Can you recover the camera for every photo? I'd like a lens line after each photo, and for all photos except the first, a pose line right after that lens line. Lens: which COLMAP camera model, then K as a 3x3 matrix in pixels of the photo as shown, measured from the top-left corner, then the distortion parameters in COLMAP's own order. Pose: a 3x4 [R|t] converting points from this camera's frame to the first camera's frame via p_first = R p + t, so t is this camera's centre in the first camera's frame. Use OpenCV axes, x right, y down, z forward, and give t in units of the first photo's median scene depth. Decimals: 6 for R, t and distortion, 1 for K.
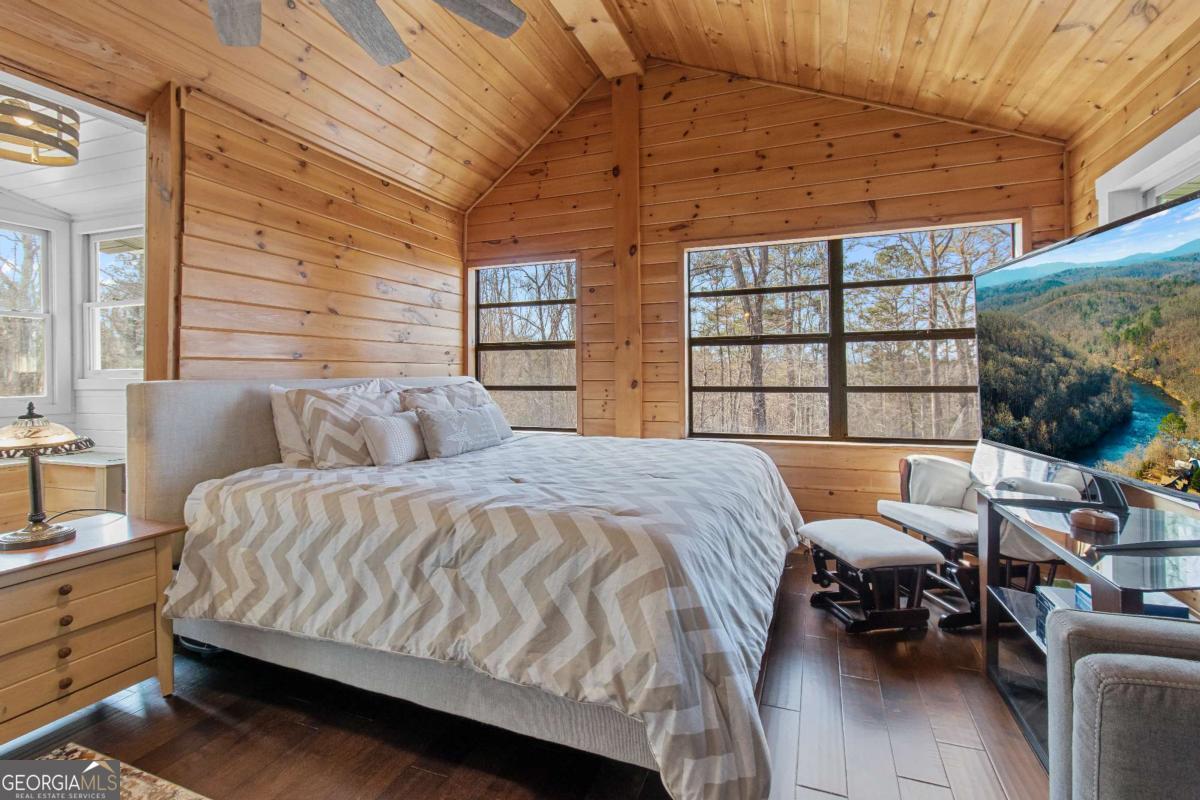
lens RADIAL K [[558.2, 0, 605.8], [0, 558.2, 382.0], [0, 0, 1]] dist [0.005011, 0.000566]
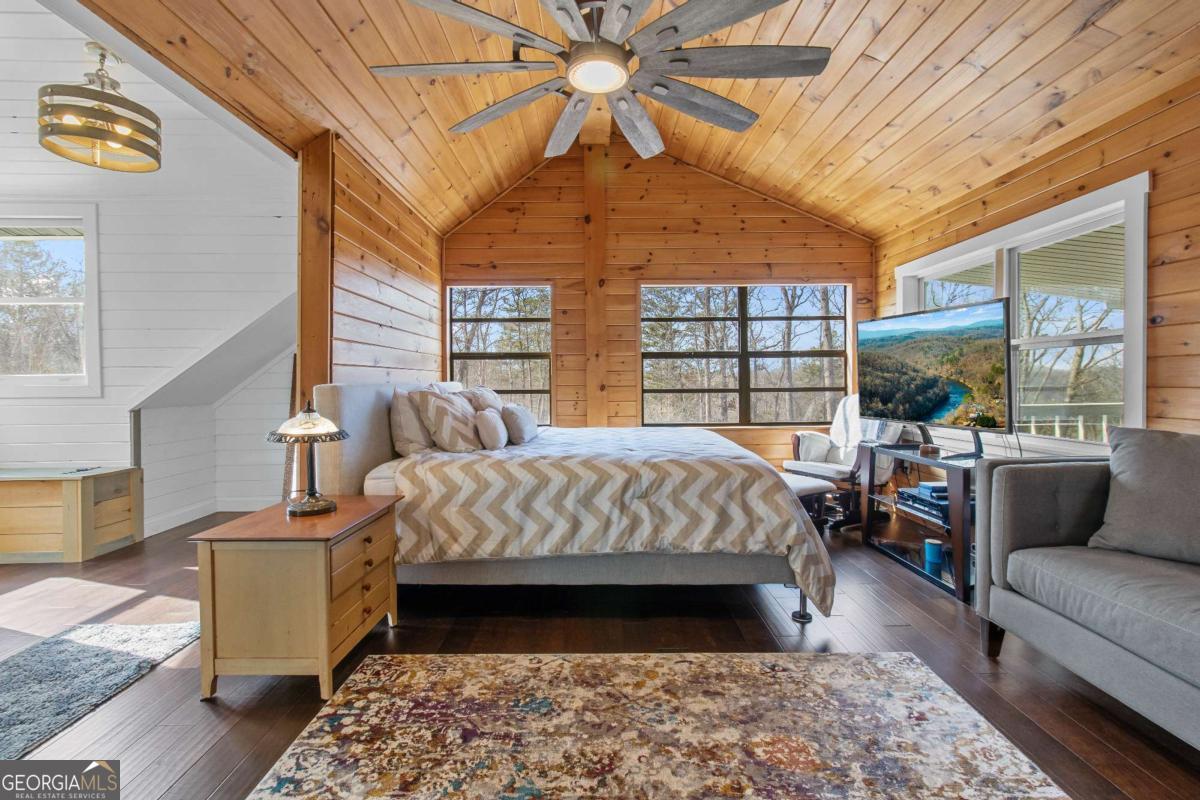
lens RADIAL K [[551.8, 0, 609.8], [0, 551.8, 402.6], [0, 0, 1]] dist [0.003548, 0.000120]
pose [[0.928702, -0.014268, 0.370553, -0.524804], [0.005899, 0.999701, 0.023709, 0.010324], [-0.370780, -0.019833, 0.928509, -0.241801]]
